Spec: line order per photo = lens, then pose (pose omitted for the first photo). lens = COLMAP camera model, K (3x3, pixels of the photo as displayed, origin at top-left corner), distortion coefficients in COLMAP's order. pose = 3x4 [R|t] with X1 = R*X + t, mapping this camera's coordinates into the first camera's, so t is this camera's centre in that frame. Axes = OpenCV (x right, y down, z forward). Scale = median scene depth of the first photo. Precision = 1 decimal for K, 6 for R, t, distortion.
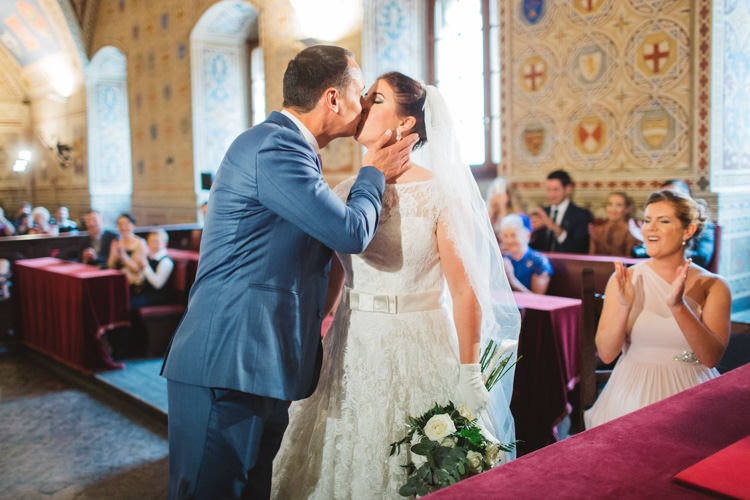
lens RADIAL K [[770.9, 0, 370.3], [0, 770.9, 248.7], [0, 0, 1]] dist [0.013683, 0.000000]
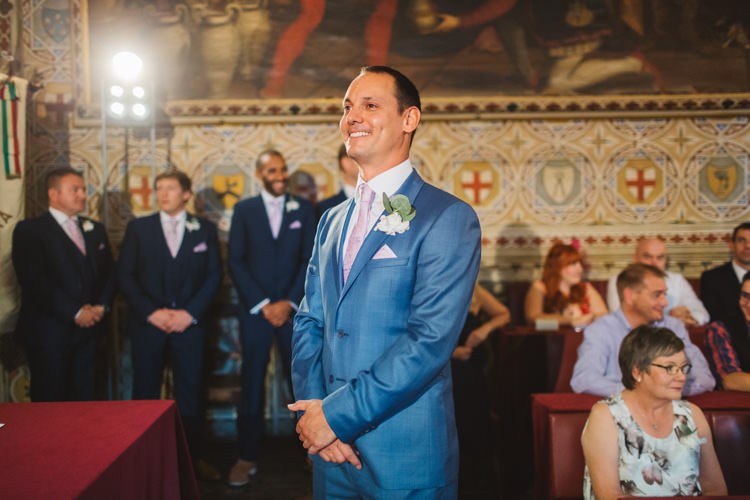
lens RADIAL K [[770.9, 0, 375.0], [0, 770.9, 252.6], [0, 0, 1]] dist [0.013683, 0.000000]
pose [[0.587620, -0.003649, 0.809129, -0.591932], [0.071954, 0.996264, -0.047763, -0.053394], [-0.805932, 0.086286, 0.585687, 0.785198]]
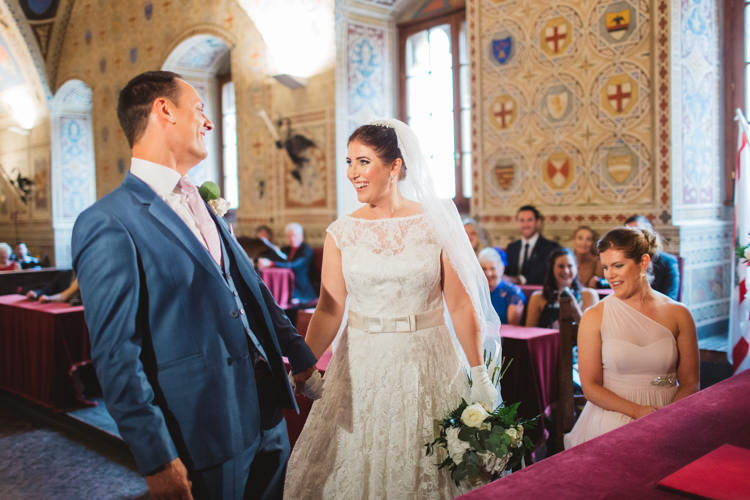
lens RADIAL K [[770.9, 0, 392.3], [0, 770.9, 254.2], [0, 0, 1]] dist [0.013683, 0.000000]
pose [[0.997597, -0.005465, 0.069072, -0.011020], [0.007962, 0.999322, -0.035934, 0.000388], [-0.068829, 0.036397, 0.996964, -0.016768]]
